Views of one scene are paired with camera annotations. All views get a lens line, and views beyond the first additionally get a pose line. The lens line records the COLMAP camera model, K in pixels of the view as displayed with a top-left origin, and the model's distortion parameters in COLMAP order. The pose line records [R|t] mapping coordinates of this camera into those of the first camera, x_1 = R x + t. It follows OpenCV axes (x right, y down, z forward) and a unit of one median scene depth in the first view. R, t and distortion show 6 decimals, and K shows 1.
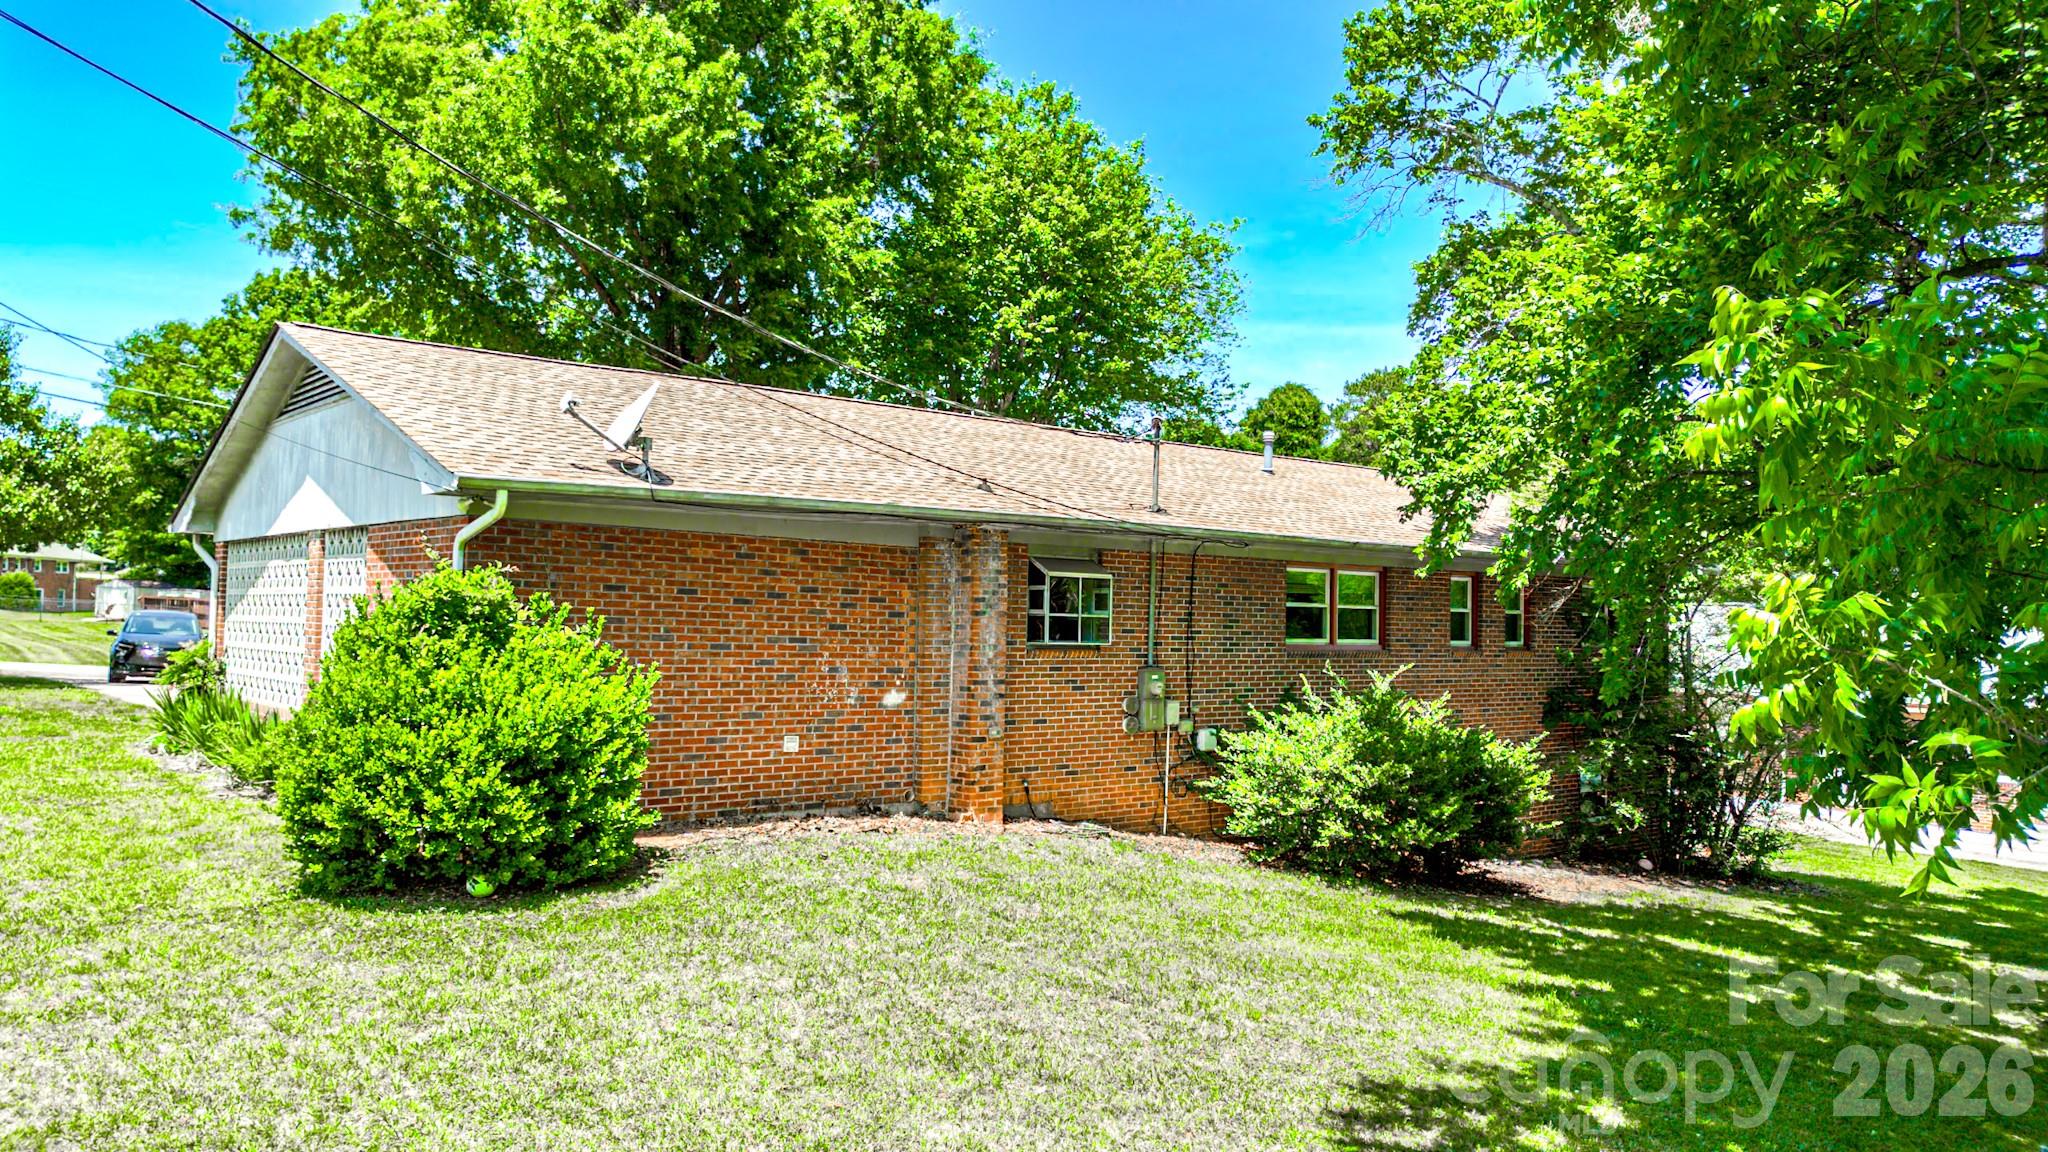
lens RADIAL K [[1450.8, 0, 1024.0], [0, 1450.8, 576.0], [0, 0, 1]] dist [0.110022, -0.131614]
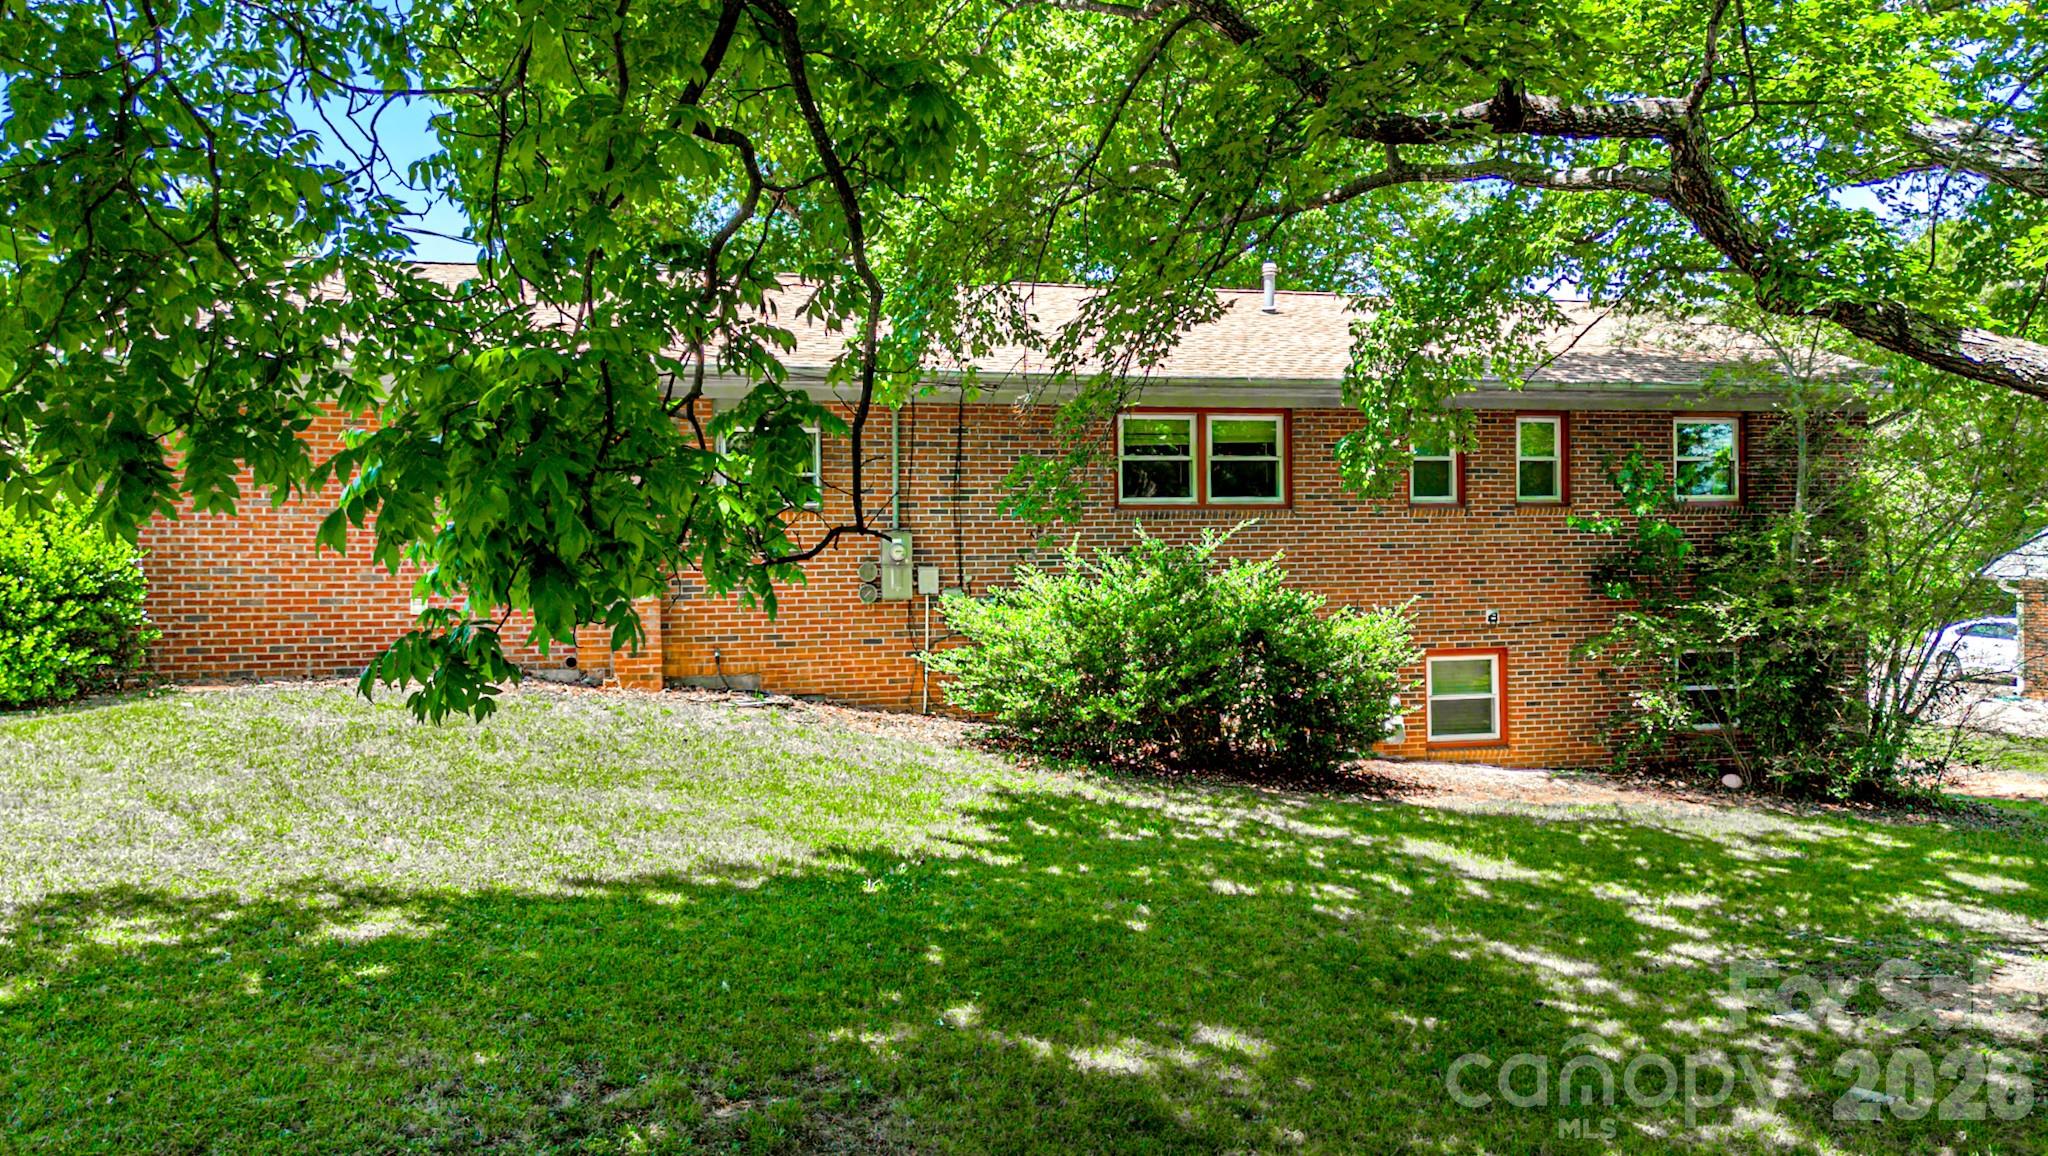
lens RADIAL K [[1450.8, 0, 1024.0], [0, 1450.8, 578.0], [0, 0, 1]] dist [0.110022, -0.131614]
pose [[0.901804, -0.016360, -0.431836, 0.501804], [0.039658, 0.998199, 0.045002, 0.049809], [0.430322, -0.057709, 0.900829, 0.194167]]
